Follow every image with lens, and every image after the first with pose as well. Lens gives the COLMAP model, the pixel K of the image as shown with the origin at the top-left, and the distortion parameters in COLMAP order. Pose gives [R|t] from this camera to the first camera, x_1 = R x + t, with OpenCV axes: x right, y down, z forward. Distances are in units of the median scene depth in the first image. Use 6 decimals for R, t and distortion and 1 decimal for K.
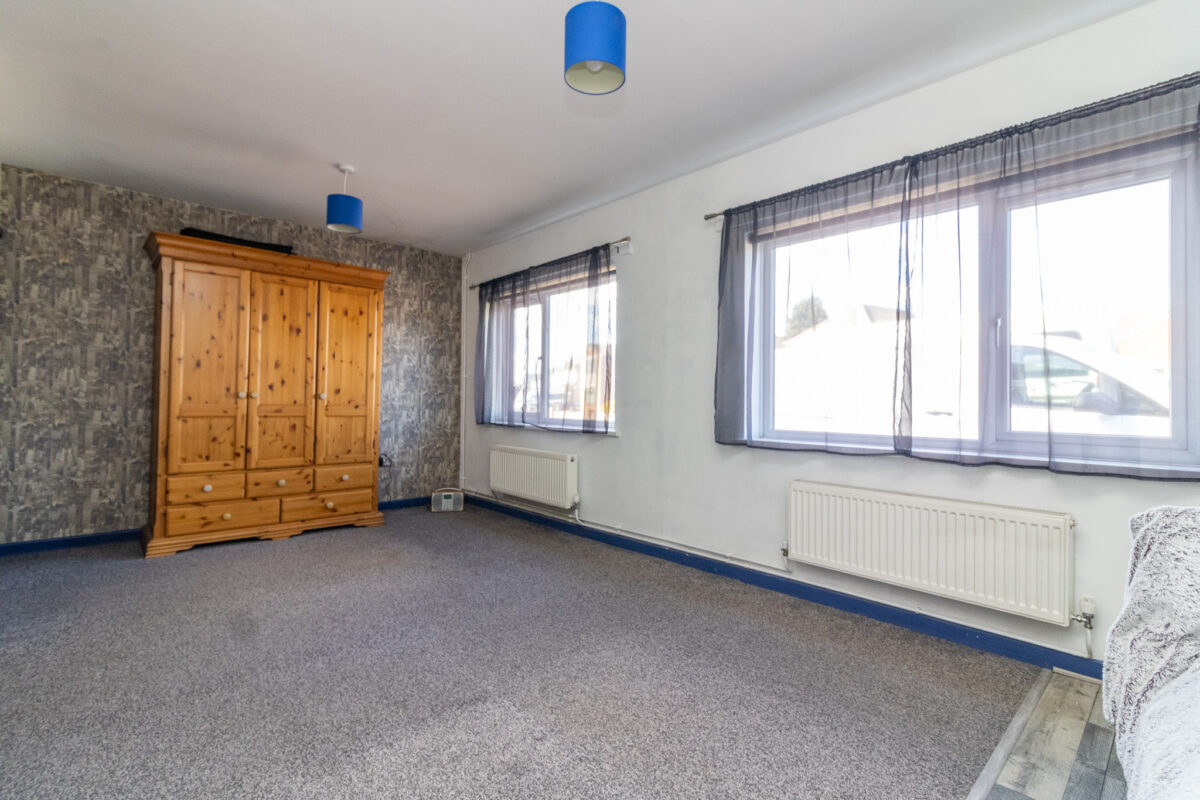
lens RADIAL K [[551.8, 0, 602.4], [0, 551.8, 393.8], [0, 0, 1]] dist [0.002343, 0.001570]
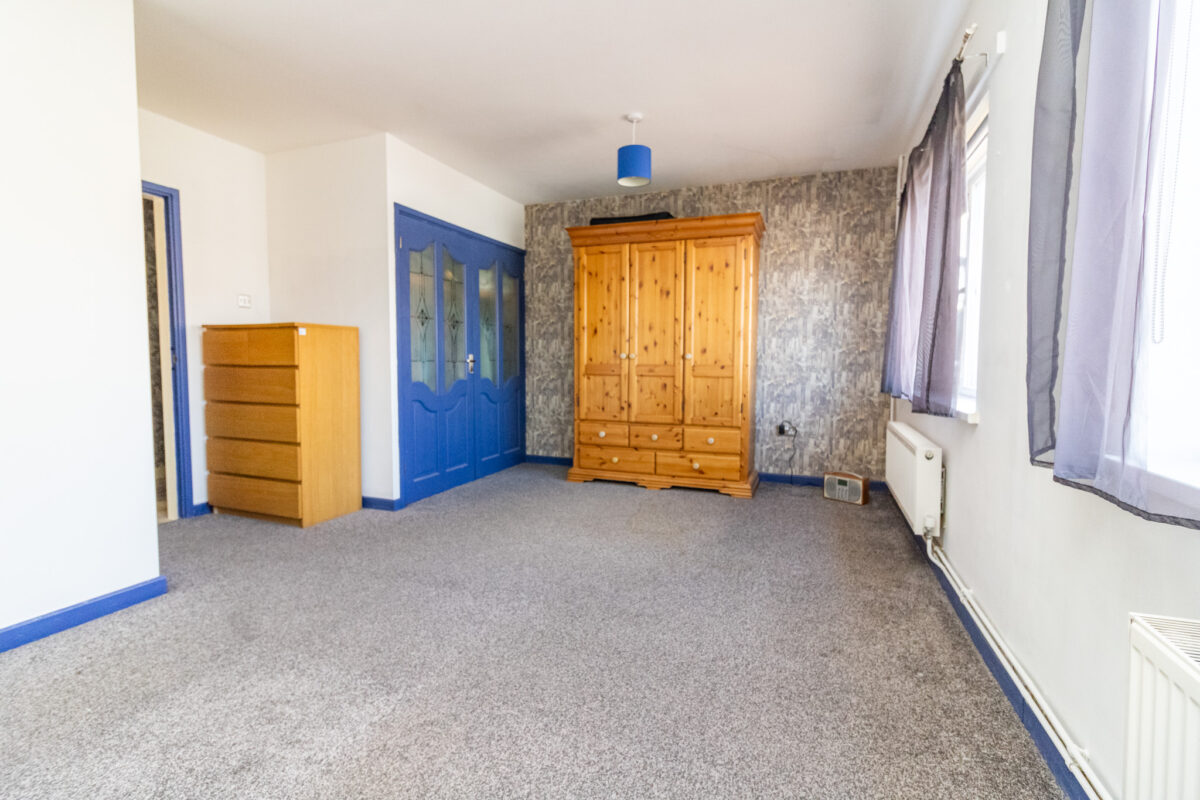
lens RADIAL K [[551.8, 0, 602.4], [0, 551.8, 393.8], [0, 0, 1]] dist [0.002343, 0.001570]
pose [[0.445072, 0.043697, -0.894428, 0.323000], [0.013425, 0.998371, 0.055455, 0.014627], [0.895394, -0.036689, 0.443760, 0.424225]]
